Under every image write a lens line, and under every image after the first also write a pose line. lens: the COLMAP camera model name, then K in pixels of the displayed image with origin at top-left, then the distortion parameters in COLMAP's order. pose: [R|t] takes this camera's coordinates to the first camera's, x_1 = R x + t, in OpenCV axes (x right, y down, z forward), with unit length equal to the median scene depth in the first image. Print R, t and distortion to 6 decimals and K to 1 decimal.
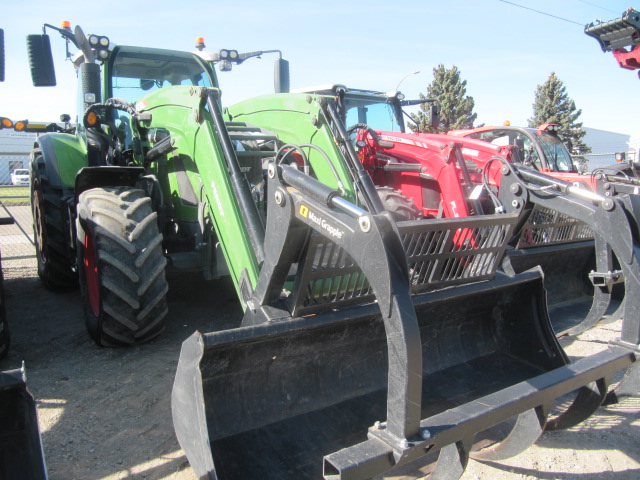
lens RADIAL K [[520.2, 0, 320.0], [0, 520.2, 240.0], [0, 0, 1]] dist [-0.060140, 0.050719]
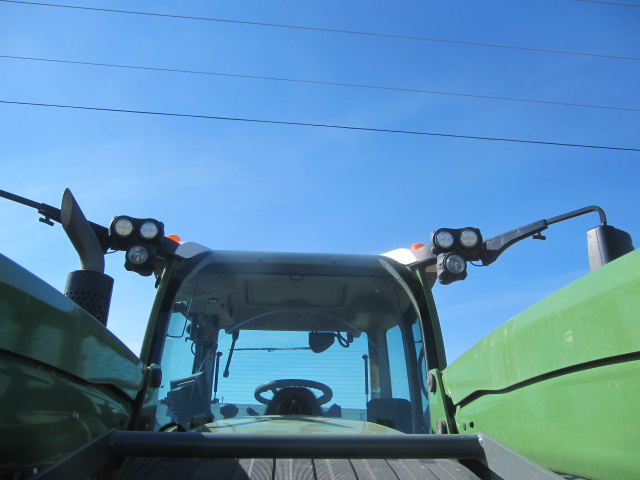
lens RADIAL K [[520.2, 0, 320.0], [0, 520.2, 240.0], [0, 0, 1]] dist [-0.060140, 0.050719]
pose [[0.865931, -0.169781, -0.470466, -0.081000], [-0.091101, 0.871350, -0.482130, -0.158611], [0.491797, 0.460351, 0.739062, 0.651270]]
